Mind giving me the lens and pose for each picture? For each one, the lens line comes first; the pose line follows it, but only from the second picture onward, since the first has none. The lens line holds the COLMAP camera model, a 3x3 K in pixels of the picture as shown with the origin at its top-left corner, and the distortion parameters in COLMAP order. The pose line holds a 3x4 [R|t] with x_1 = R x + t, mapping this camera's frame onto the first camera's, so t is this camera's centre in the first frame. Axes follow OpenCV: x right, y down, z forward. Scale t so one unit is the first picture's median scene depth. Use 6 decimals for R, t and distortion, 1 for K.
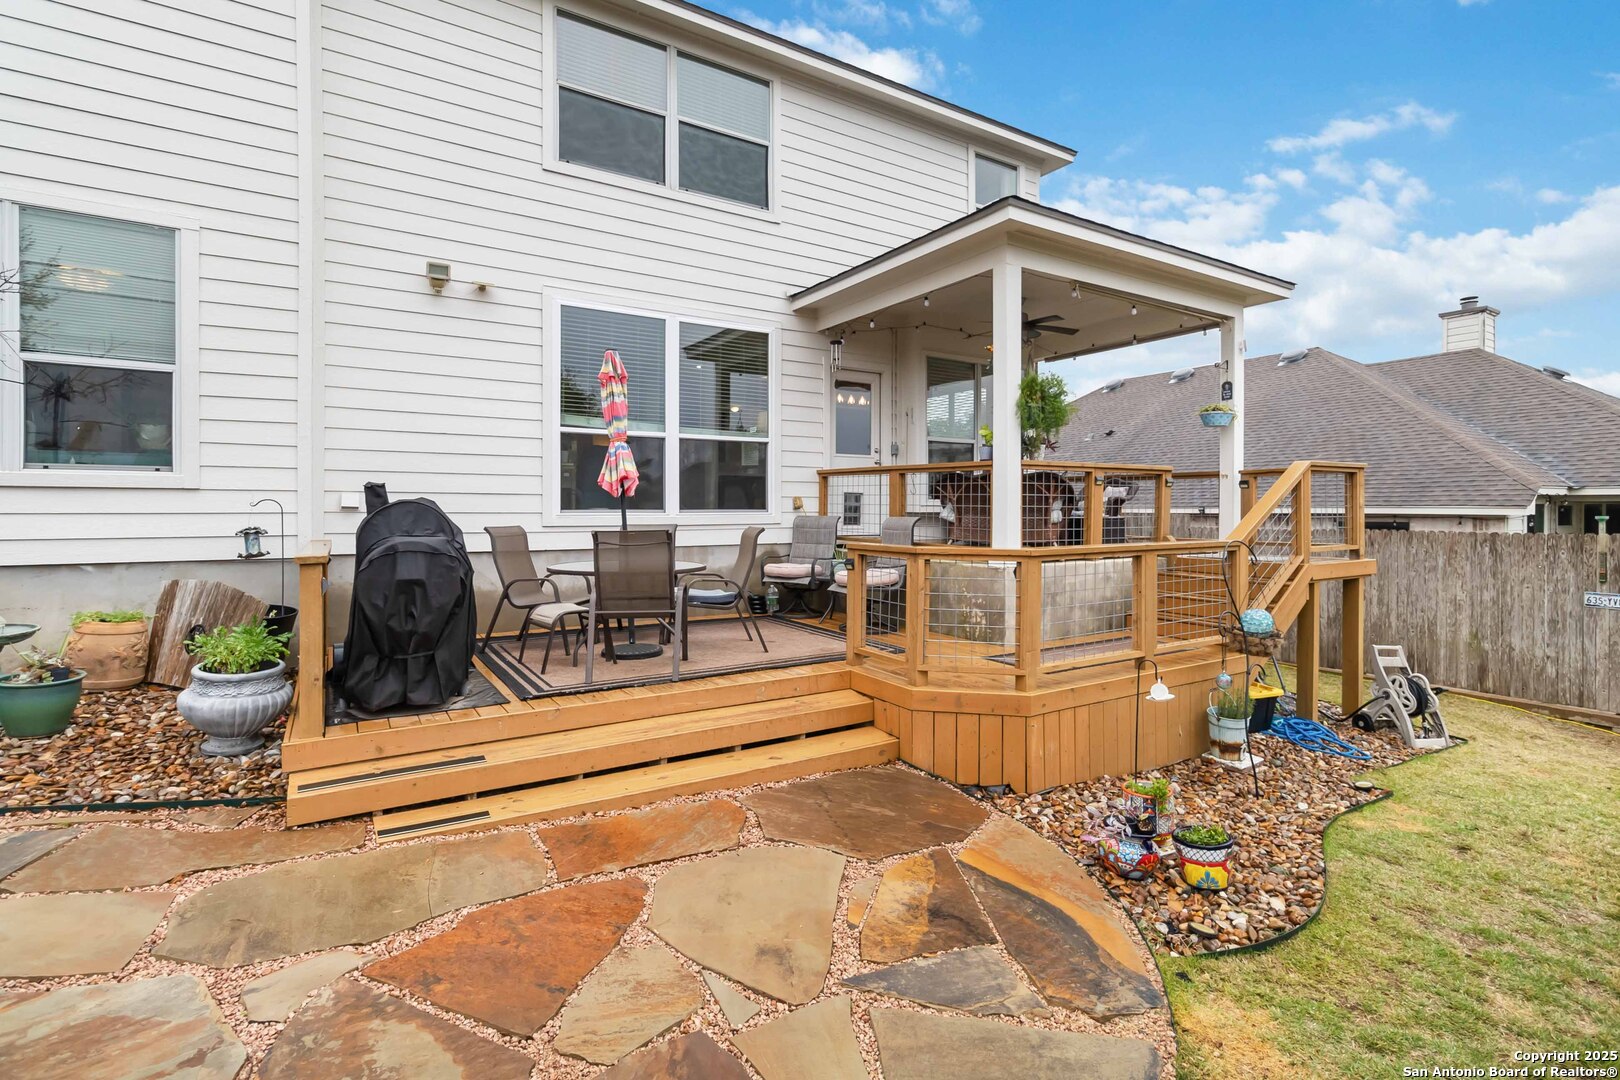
lens RADIAL K [[762.7, 0, 815.1], [0, 762.7, 509.8], [0, 0, 1]] dist [0.004669, 0.000631]
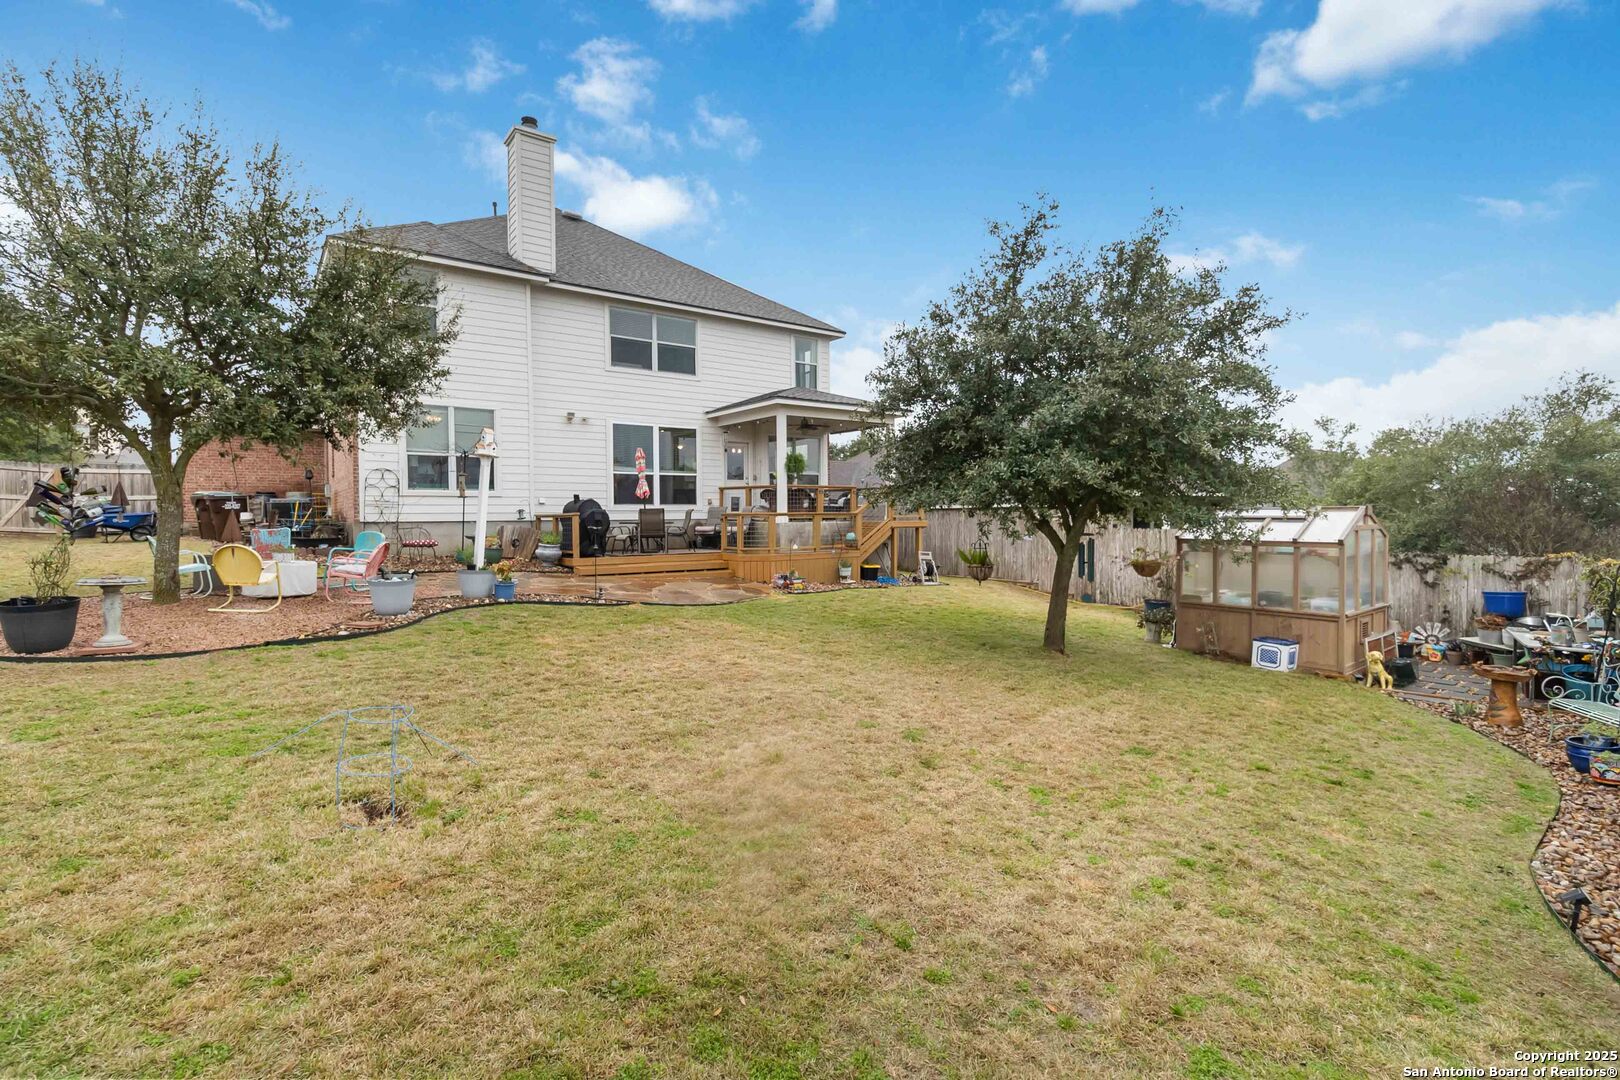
lens RADIAL K [[762.7, 0, 815.1], [0, 762.7, 509.8], [0, 0, 1]] dist [0.004669, 0.000631]
pose [[0.997108, -0.008445, 0.075523, 0.131540], [0.009063, 0.999928, -0.007833, 0.040670], [-0.075451, 0.008495, 0.997113, -1.451627]]
